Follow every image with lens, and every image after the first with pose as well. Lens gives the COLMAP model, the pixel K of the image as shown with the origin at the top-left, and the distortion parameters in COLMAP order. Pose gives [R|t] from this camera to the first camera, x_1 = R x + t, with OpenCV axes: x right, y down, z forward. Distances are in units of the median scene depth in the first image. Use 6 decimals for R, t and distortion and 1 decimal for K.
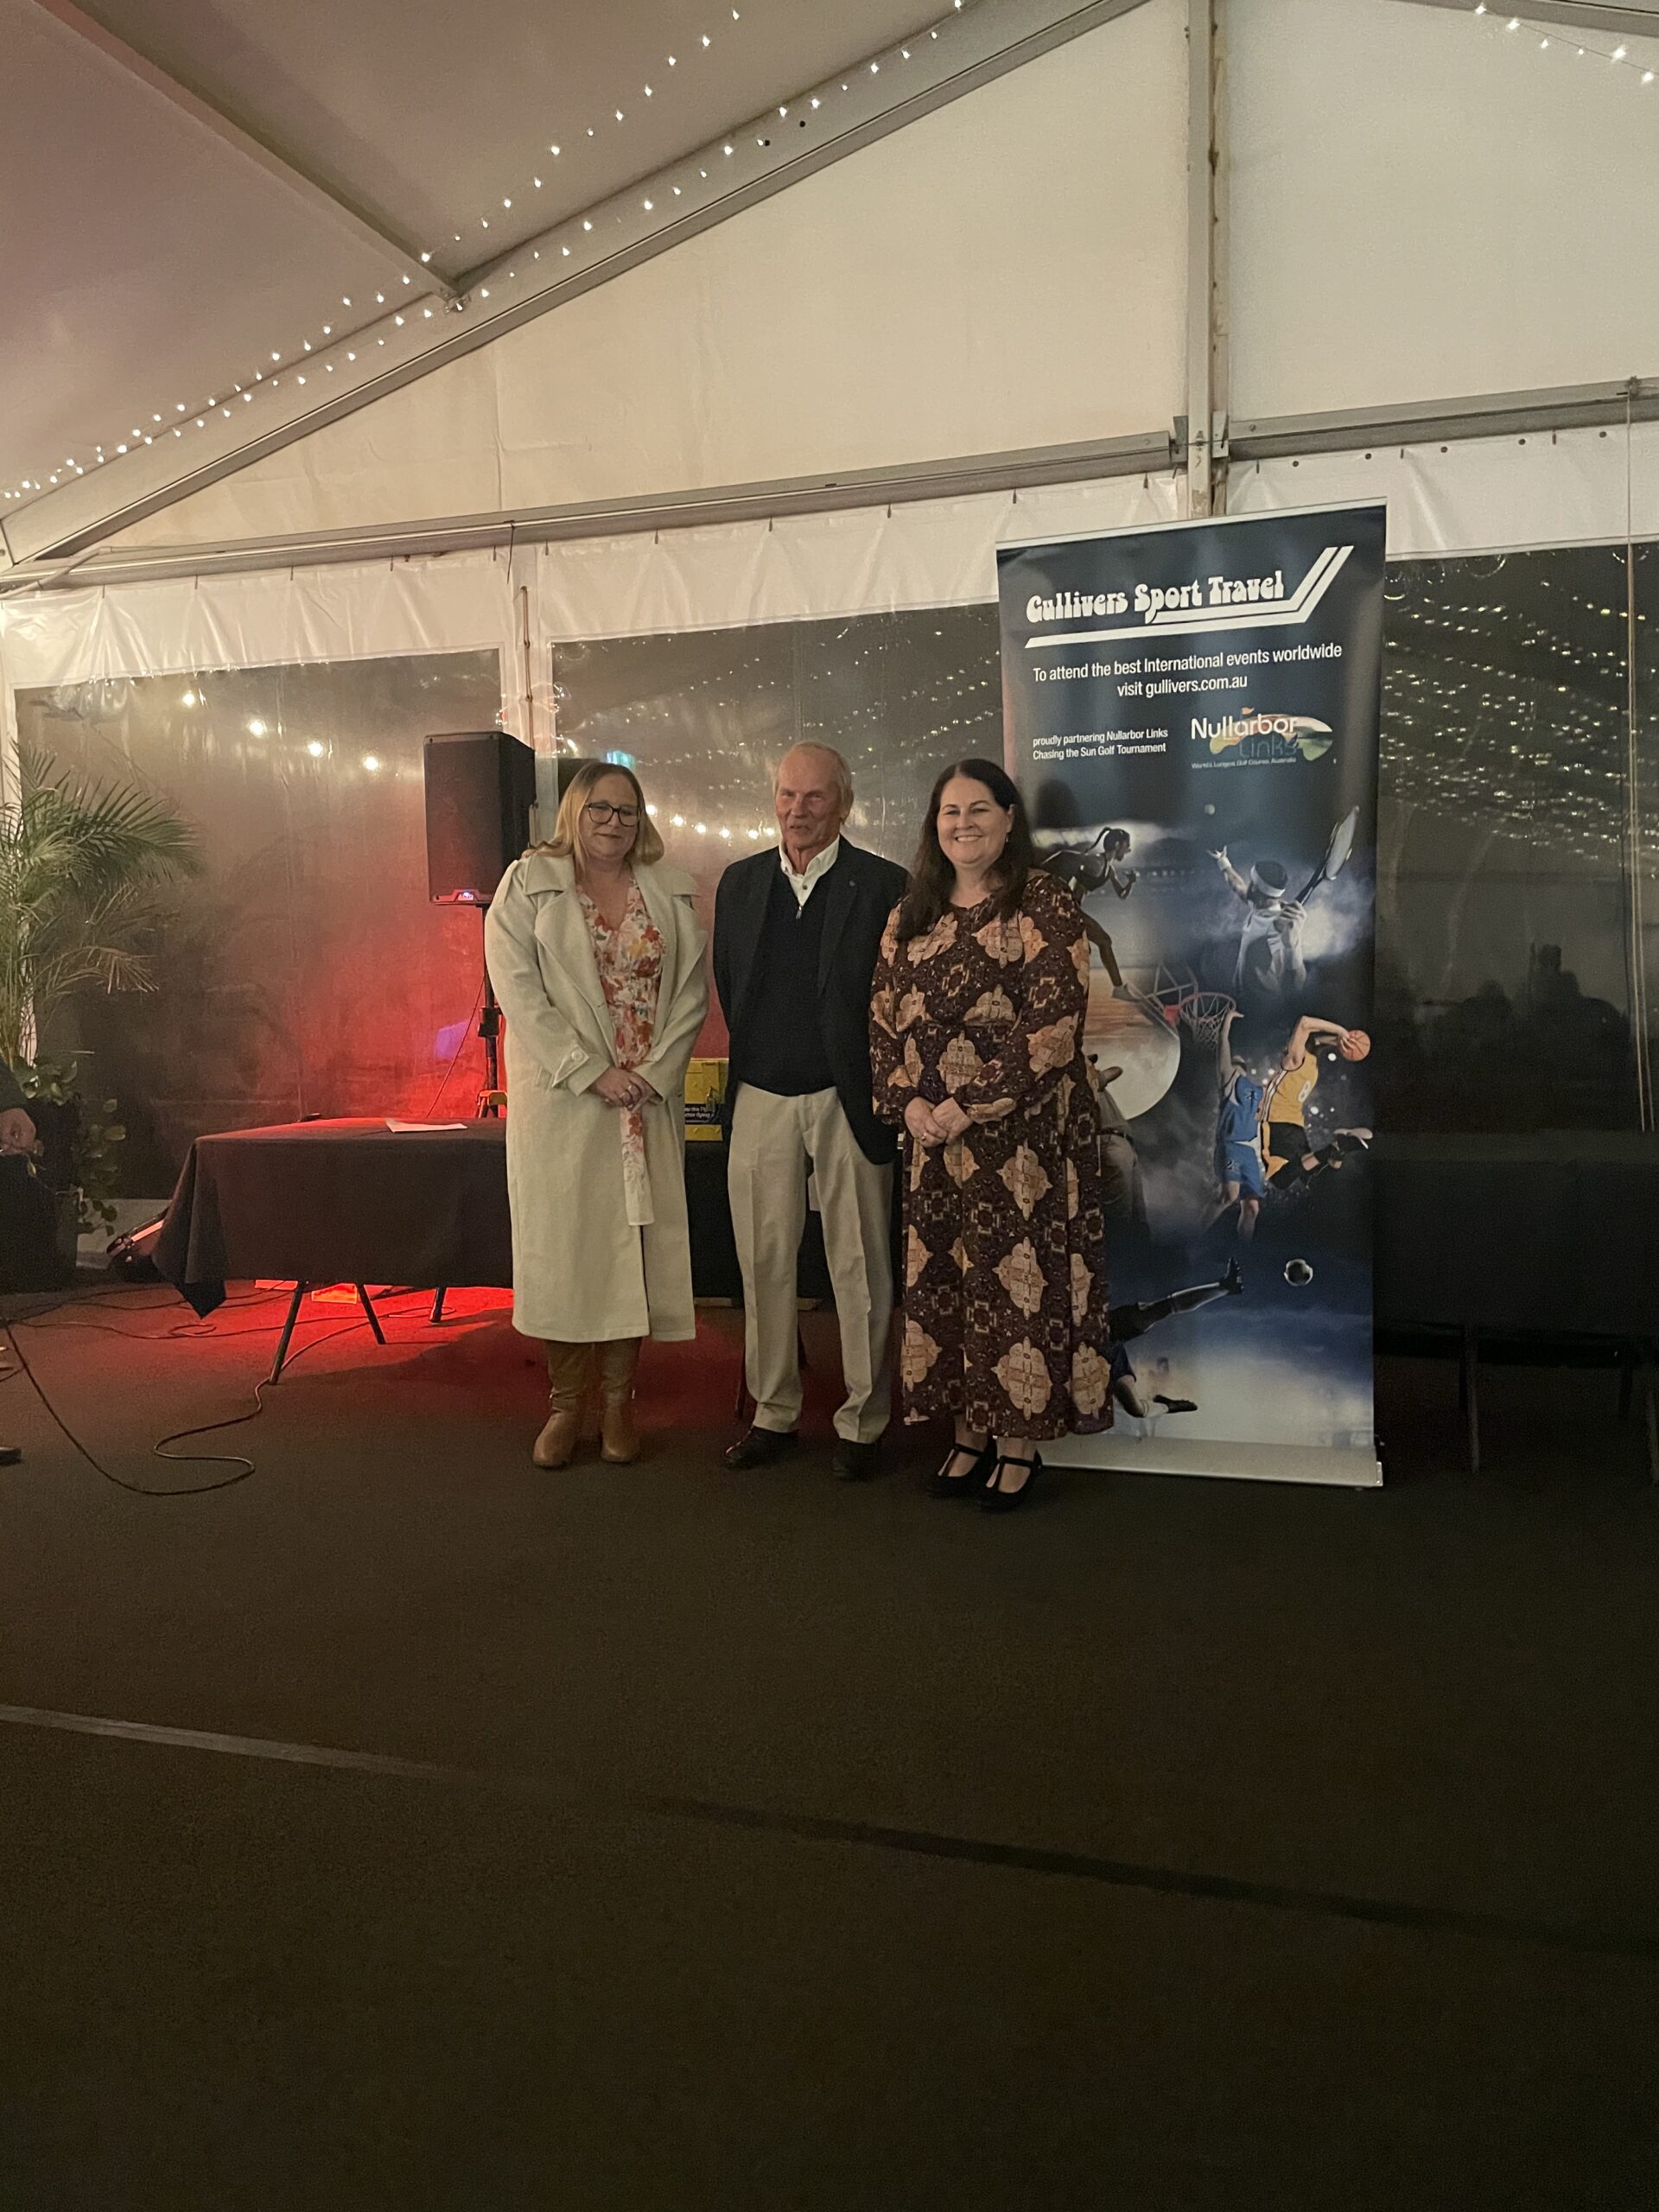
lens RADIAL K [[1731.5, 0, 825.6], [0, 1731.5, 1090.5], [0, 0, 1]] dist [0.077767, -0.115484]
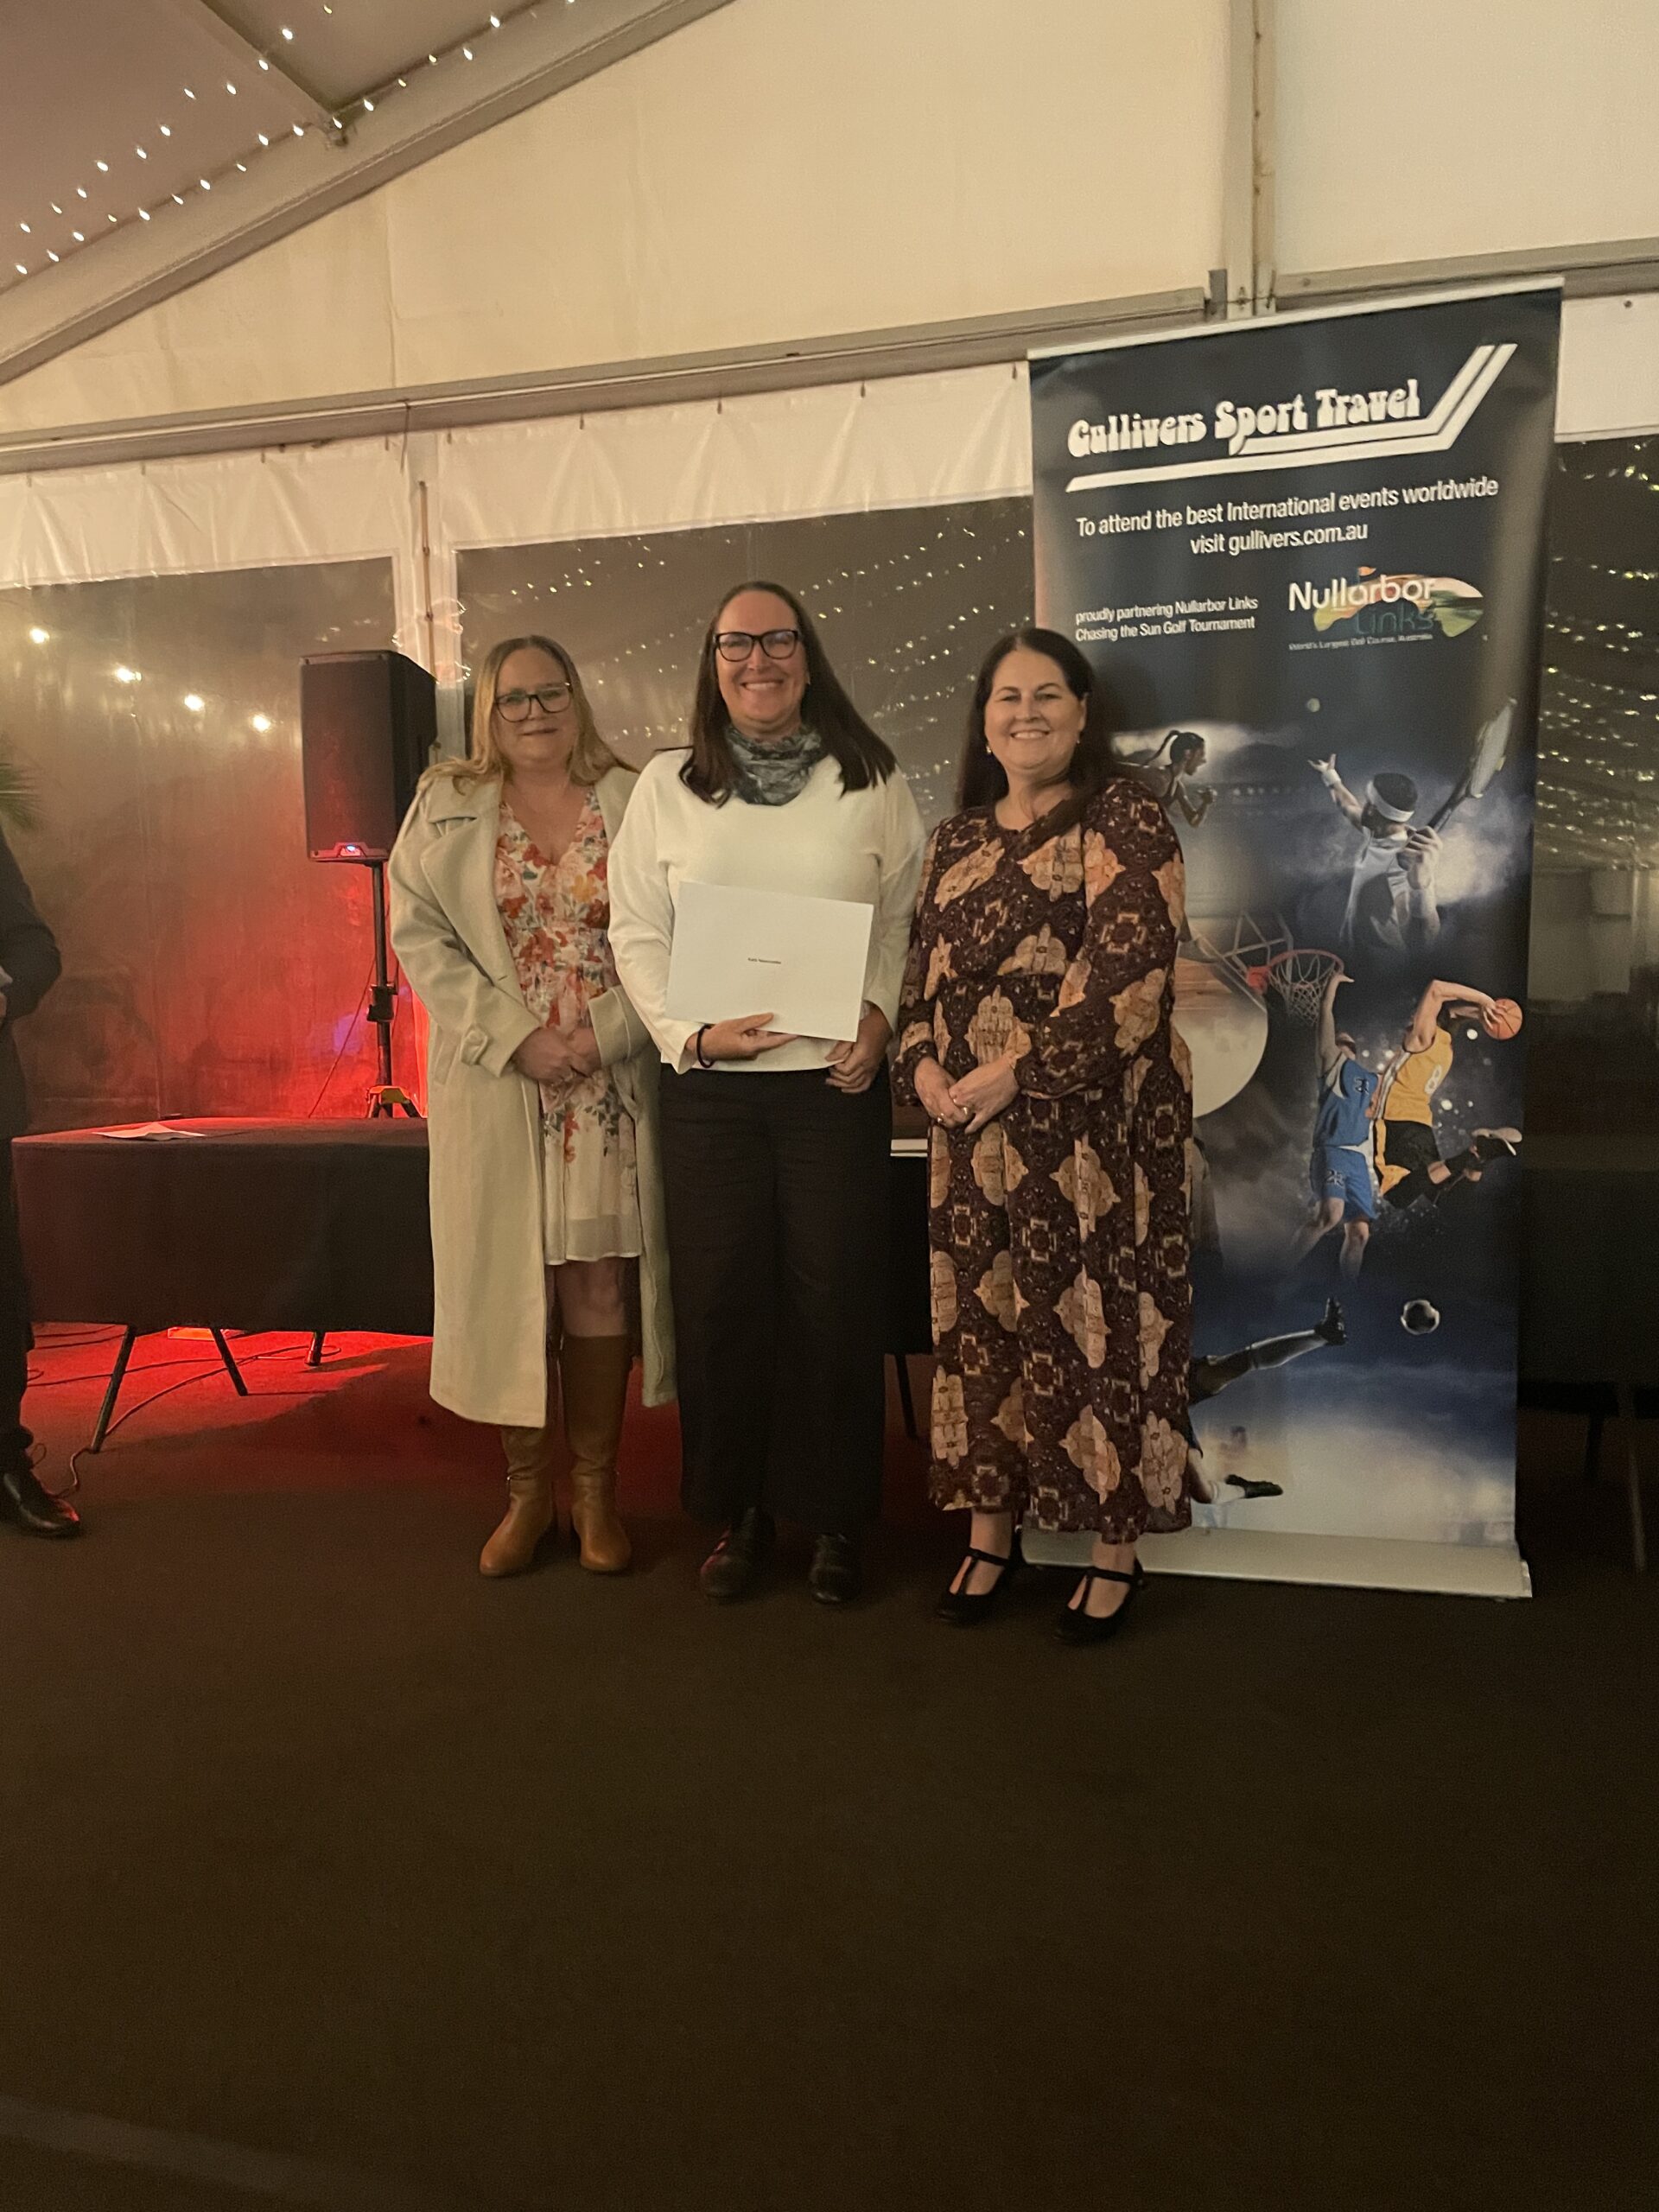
lens RADIAL K [[1731.5, 0, 834.2], [0, 1731.5, 1129.0], [0, 0, 1]] dist [0.077767, -0.115484]
pose [[0.999164, 0.000139, 0.040885, -0.016563], [-0.000882, 0.999835, 0.018156, 0.008102], [-0.040875, -0.018177, 0.998999, 0.242219]]
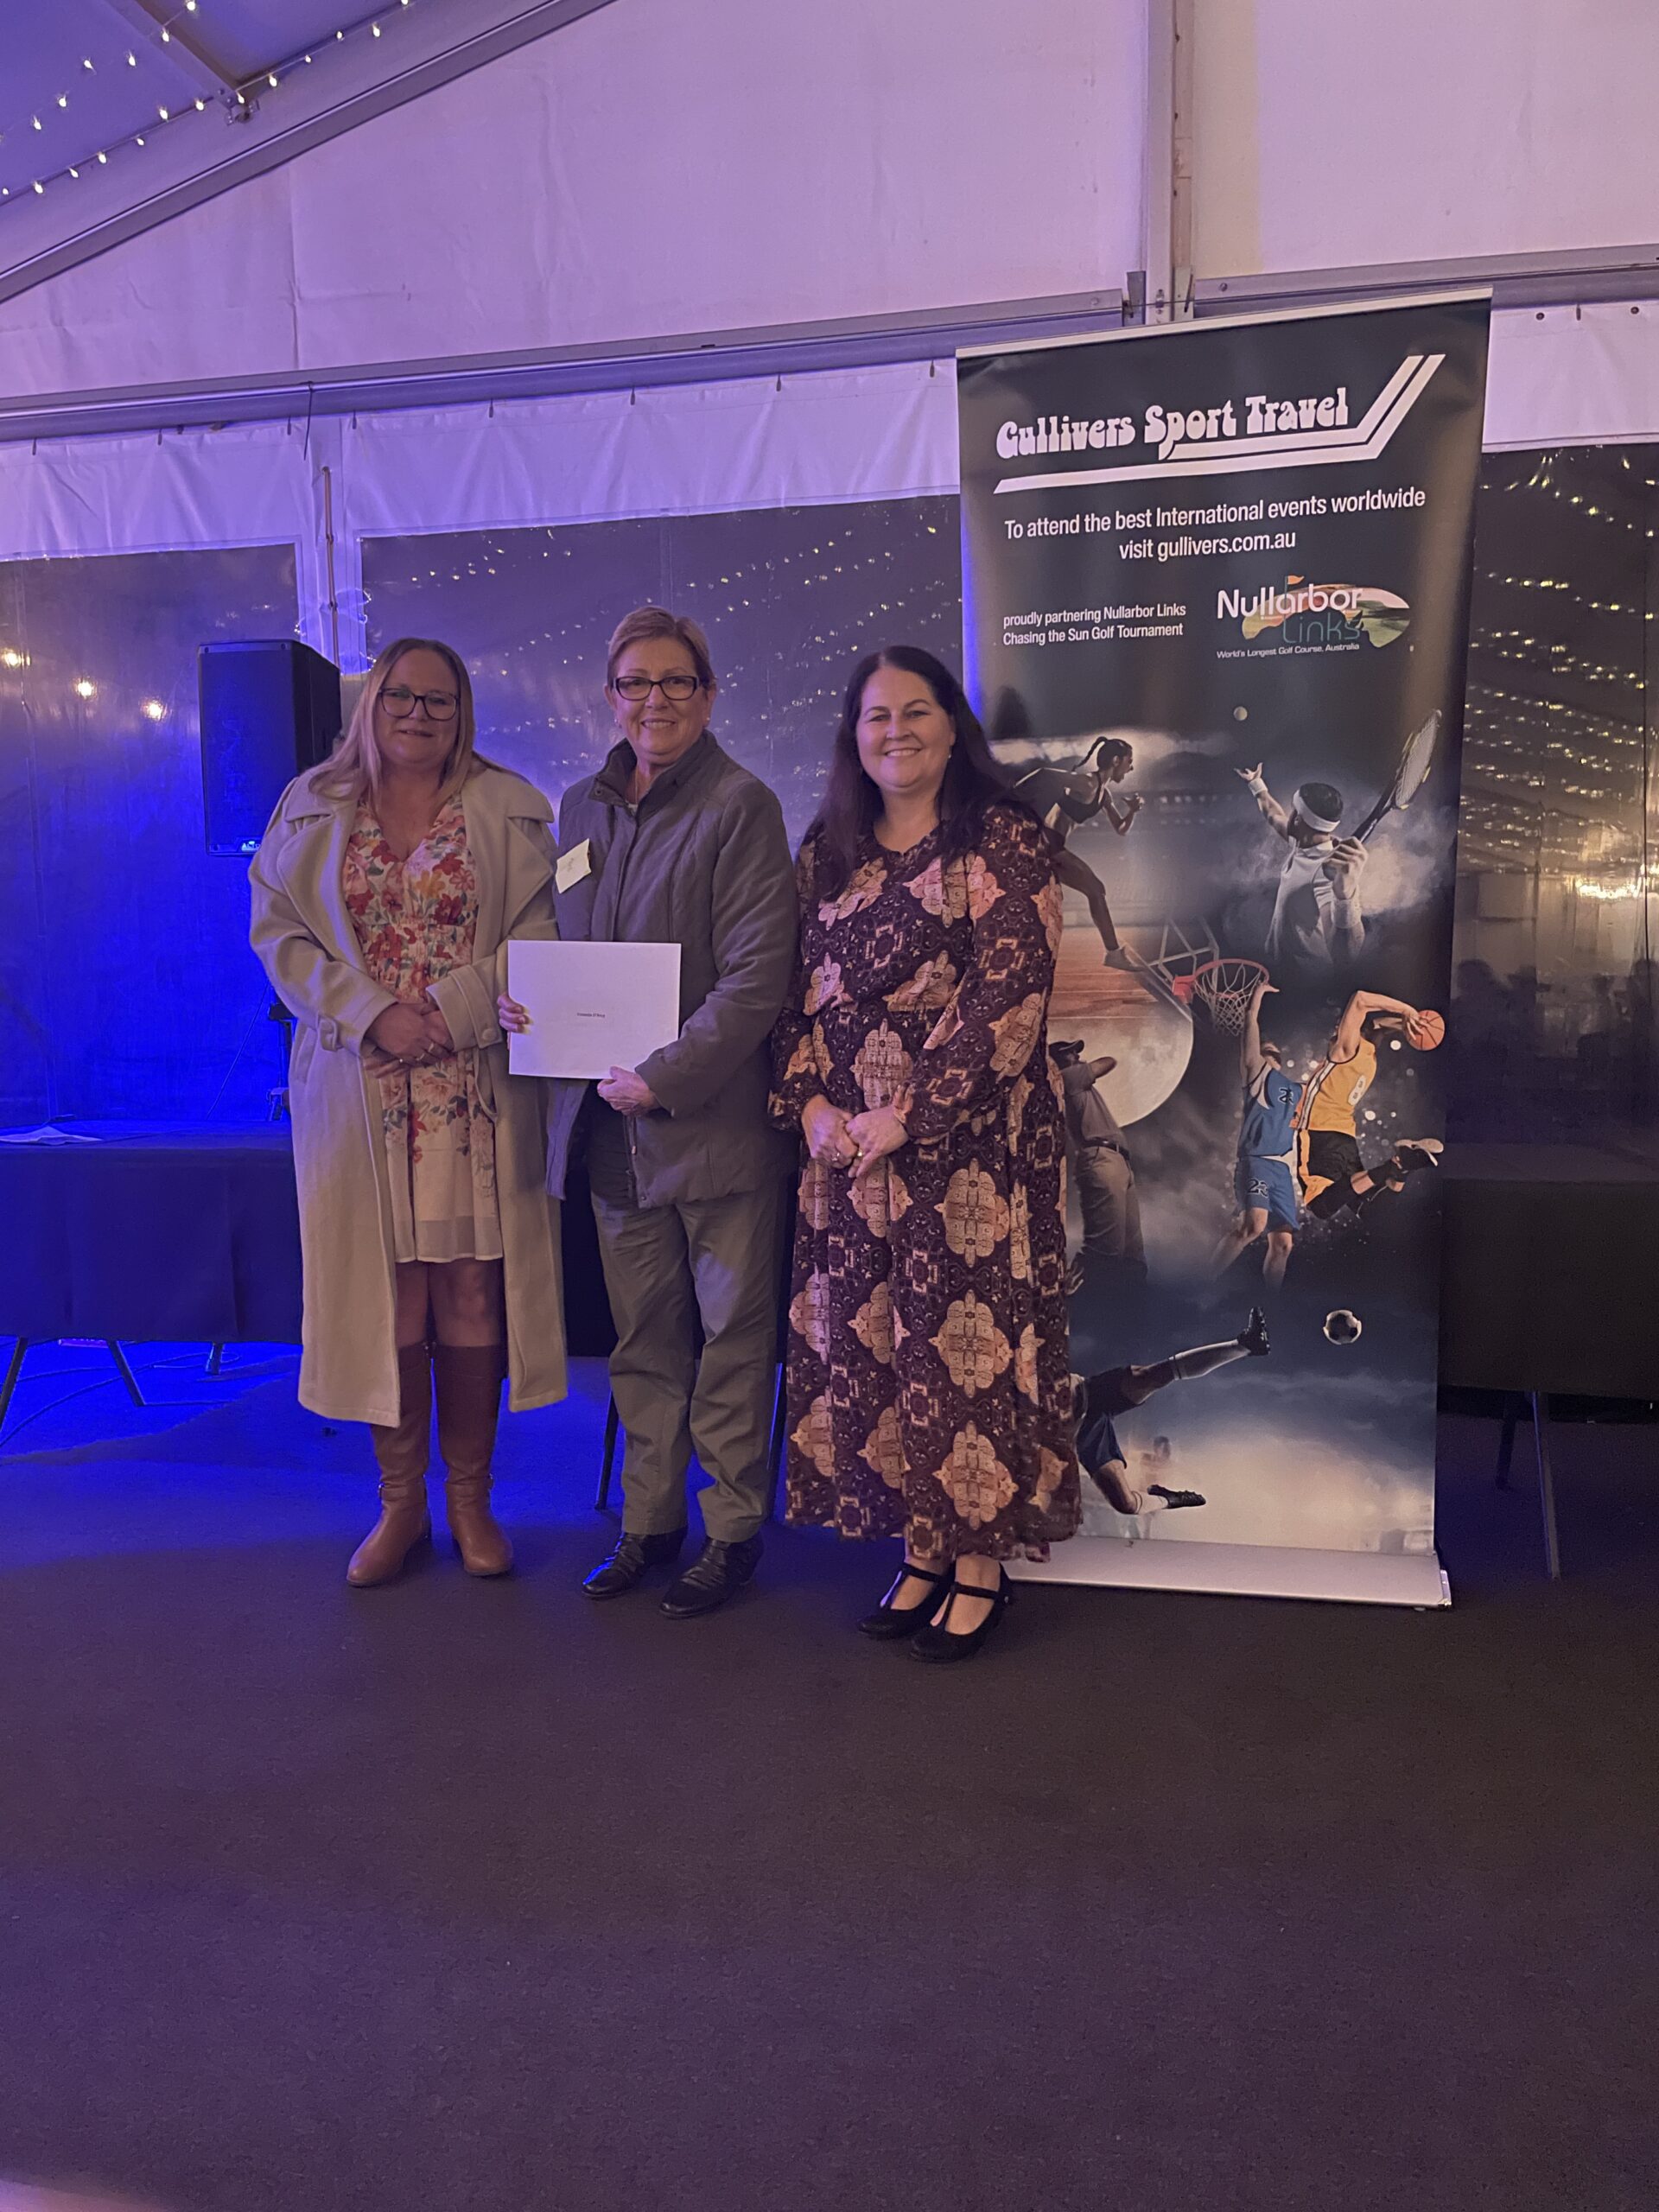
lens RADIAL K [[1731.5, 0, 820.7], [0, 1731.5, 1135.7], [0, 0, 1]] dist [0.077767, -0.115484]
pose [[0.995940, 0.002415, 0.089992, -0.025731], [-0.004621, 0.999694, 0.024315, 0.002787], [-0.089906, -0.024632, 0.995646, 0.254823]]
